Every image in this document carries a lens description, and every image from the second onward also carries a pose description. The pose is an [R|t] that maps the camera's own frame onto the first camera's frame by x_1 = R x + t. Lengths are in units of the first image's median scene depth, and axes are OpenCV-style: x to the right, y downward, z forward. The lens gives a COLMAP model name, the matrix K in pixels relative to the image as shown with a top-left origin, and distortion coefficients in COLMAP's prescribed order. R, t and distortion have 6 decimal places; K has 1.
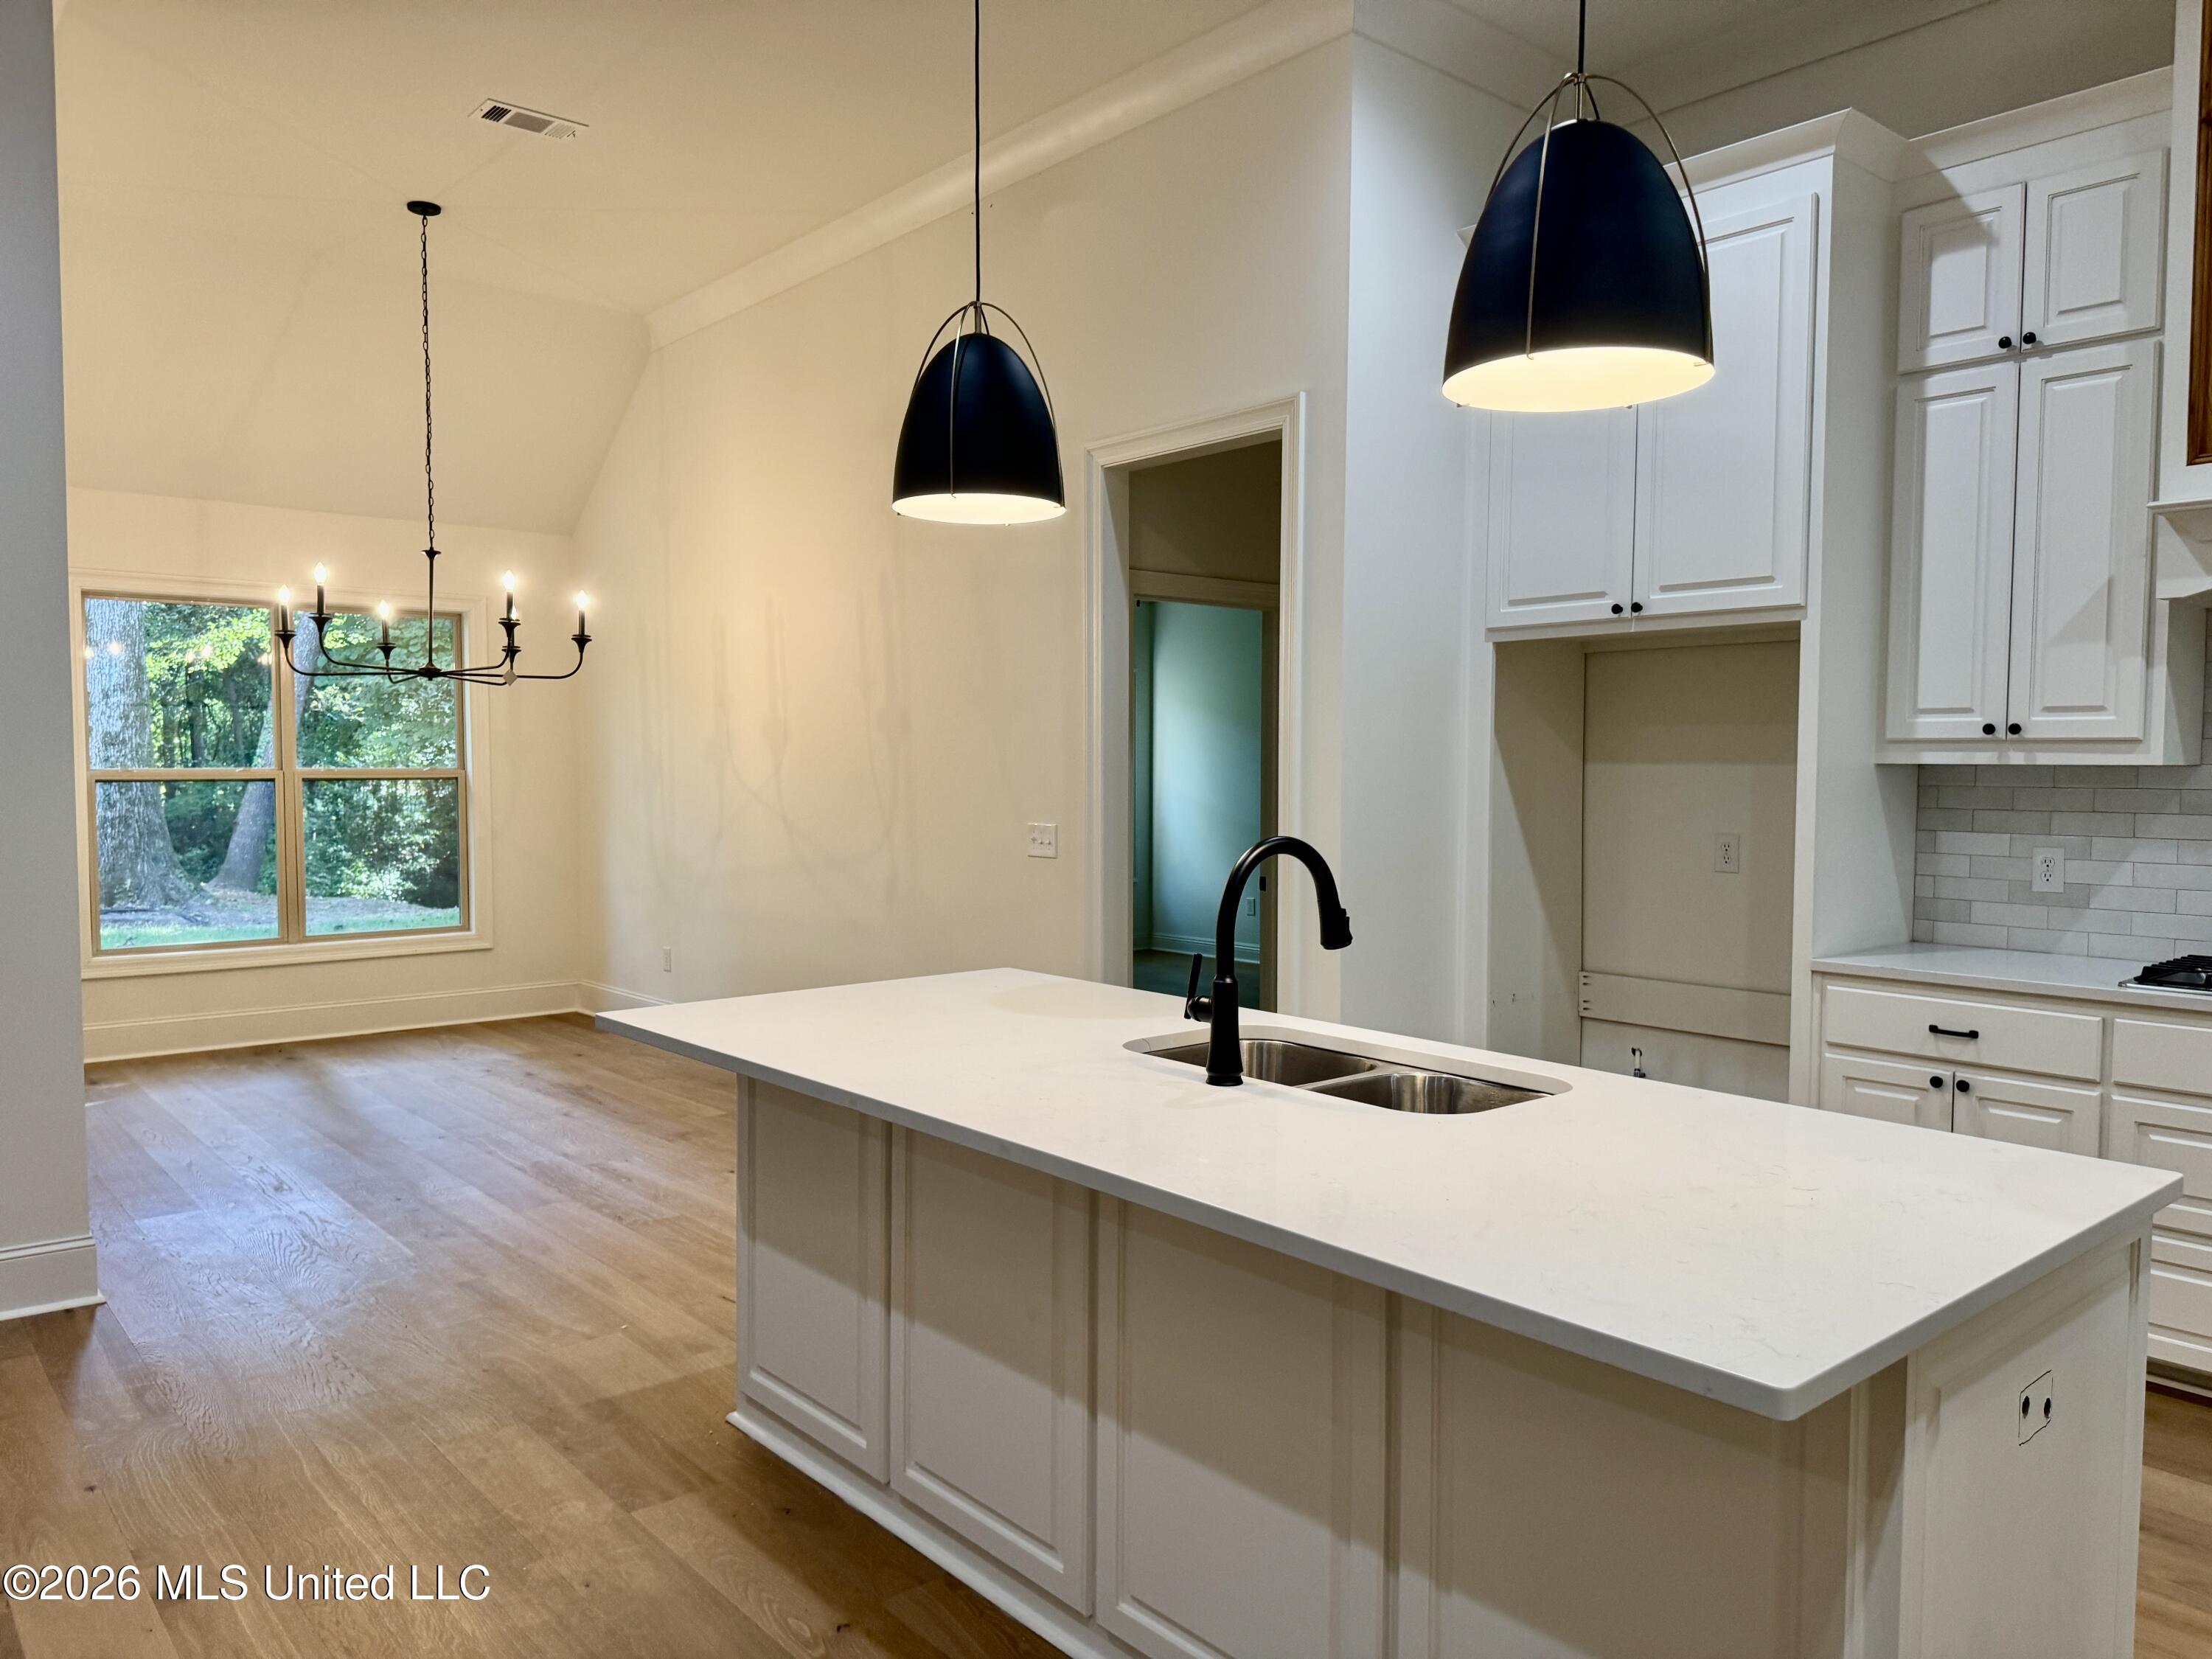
lens RADIAL K [[1544.5, 0, 1106.0], [0, 1544.5, 829.5], [0, 0, 1]] dist [0.103420, -0.180344]
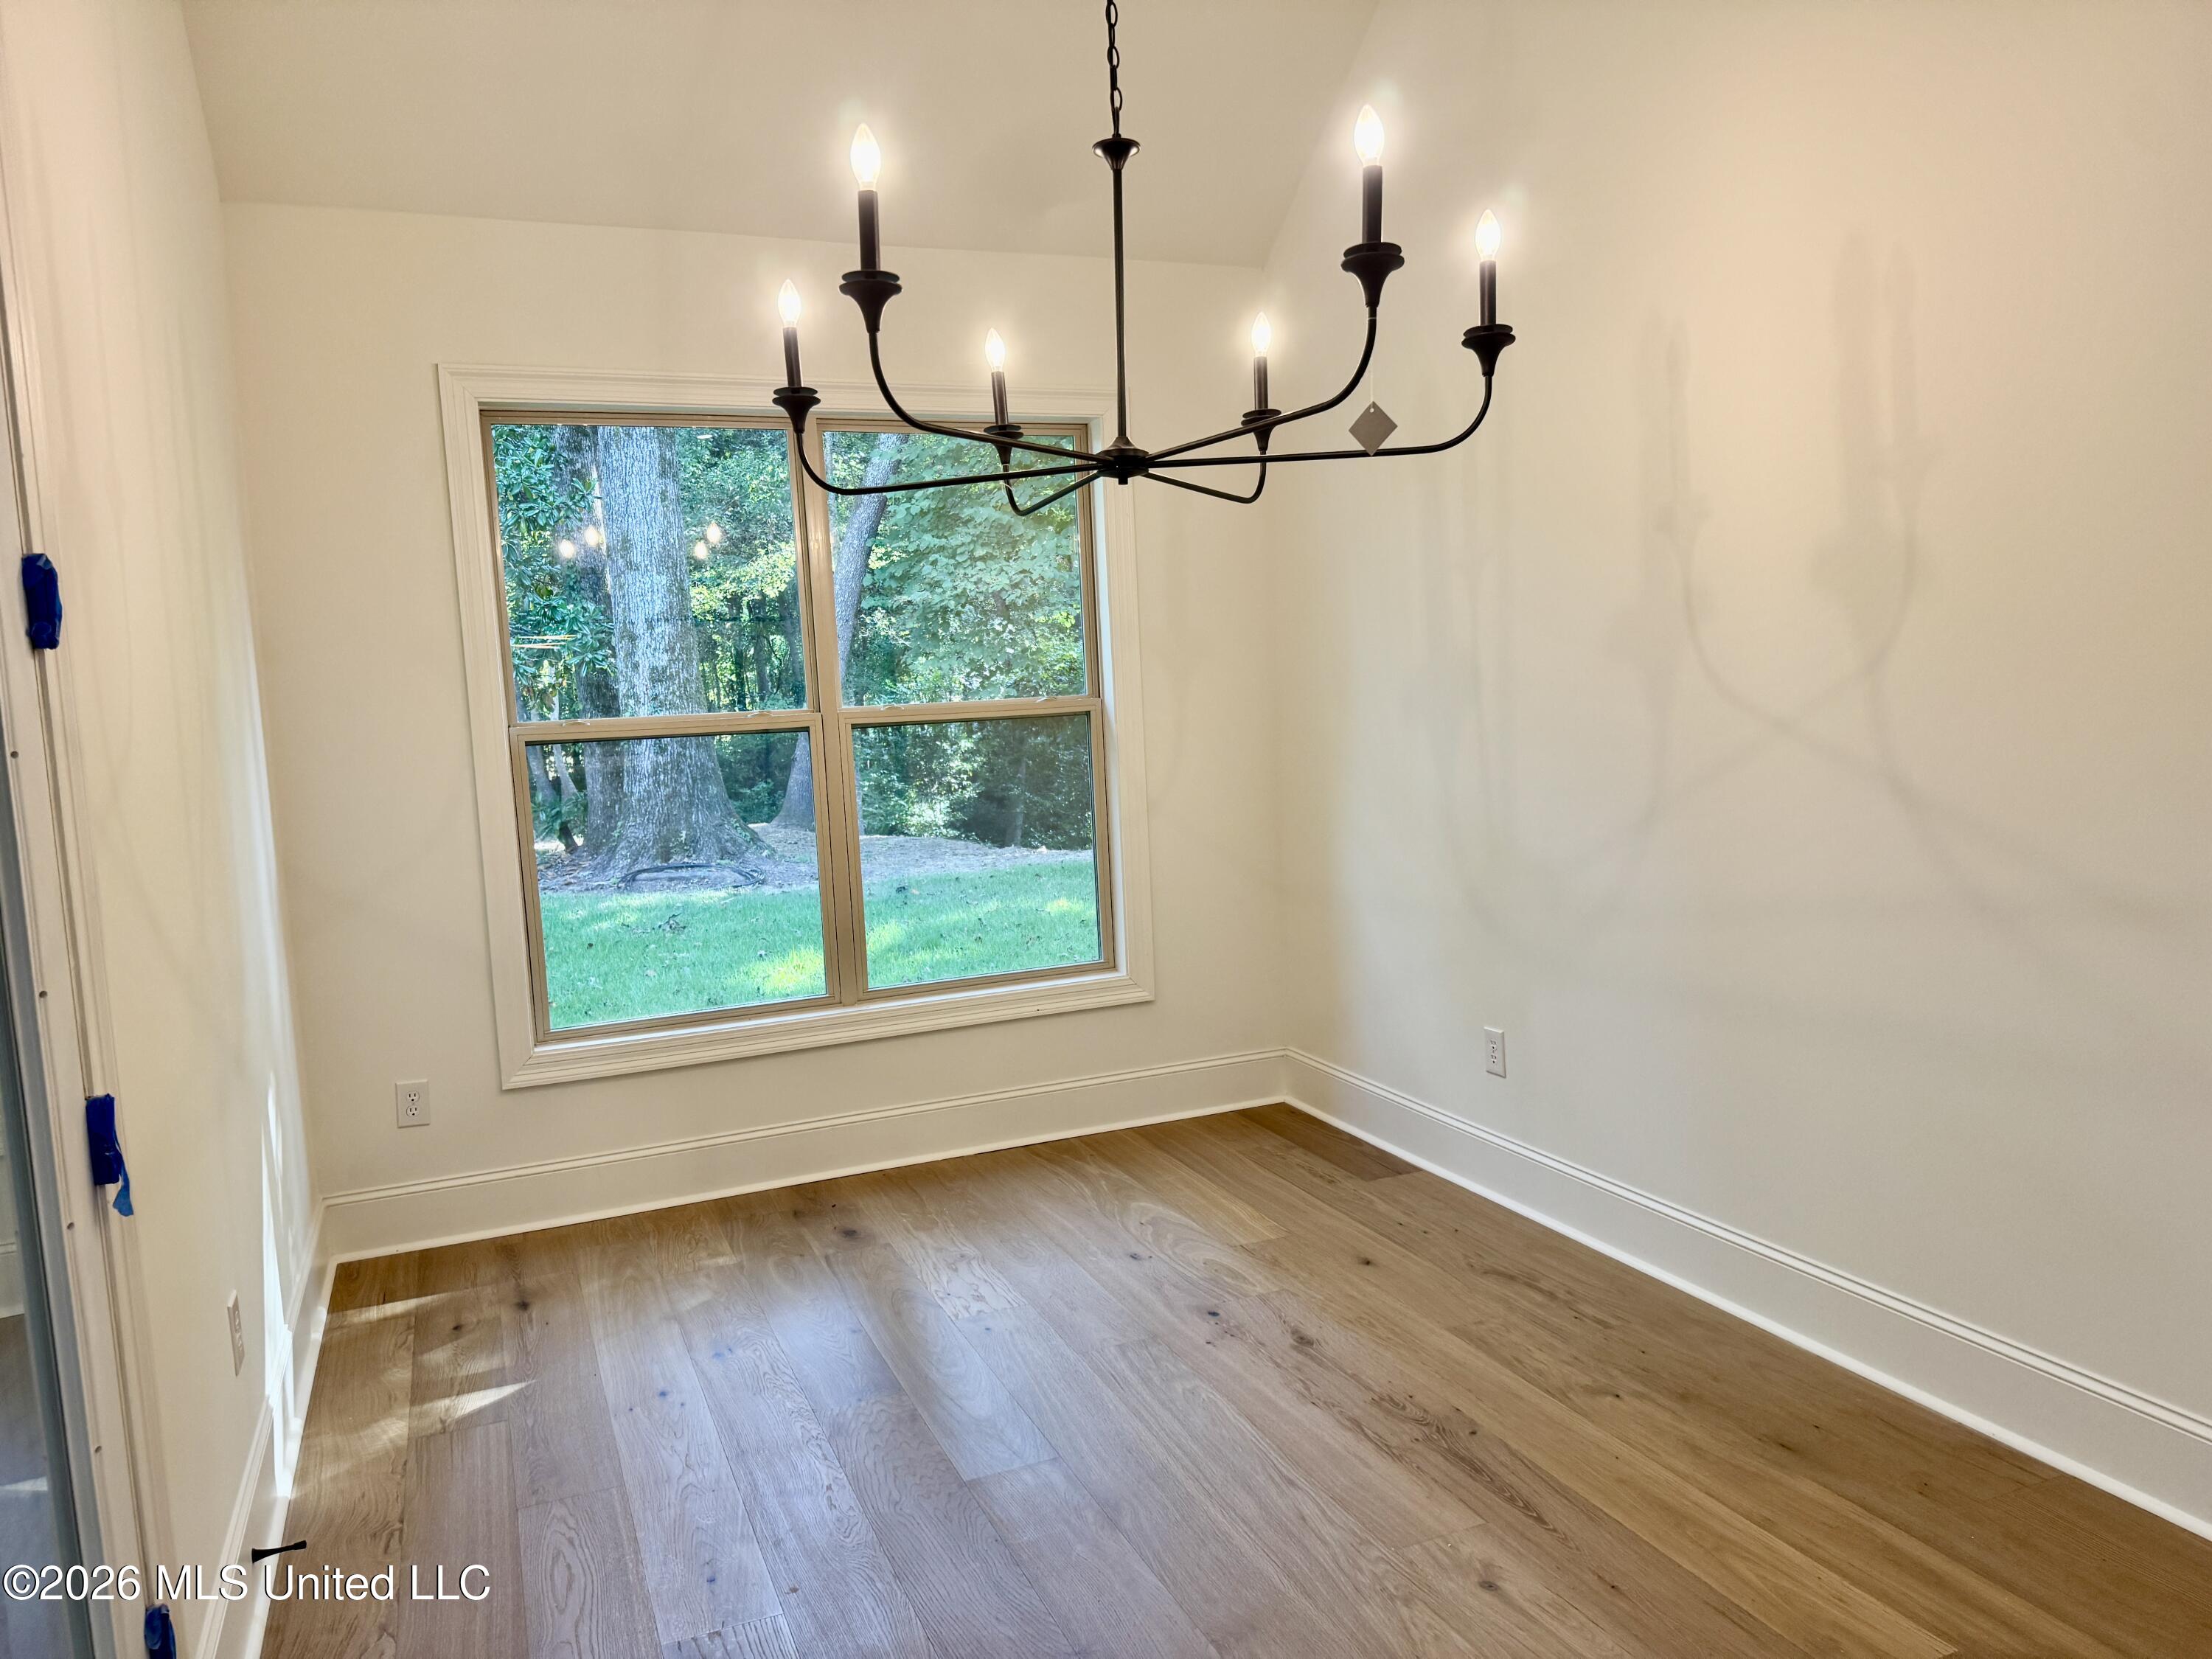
lens RADIAL K [[1571.1, 0, 1102.5], [0, 1571.1, 865.2], [0, 0, 1]] dist [0.000519, -0.009301]
pose [[0.948862, -0.007094, -0.315612, -0.111541], [0.033126, 0.996466, 0.077192, -0.010163], [0.313949, -0.083700, 0.945743, 0.219595]]
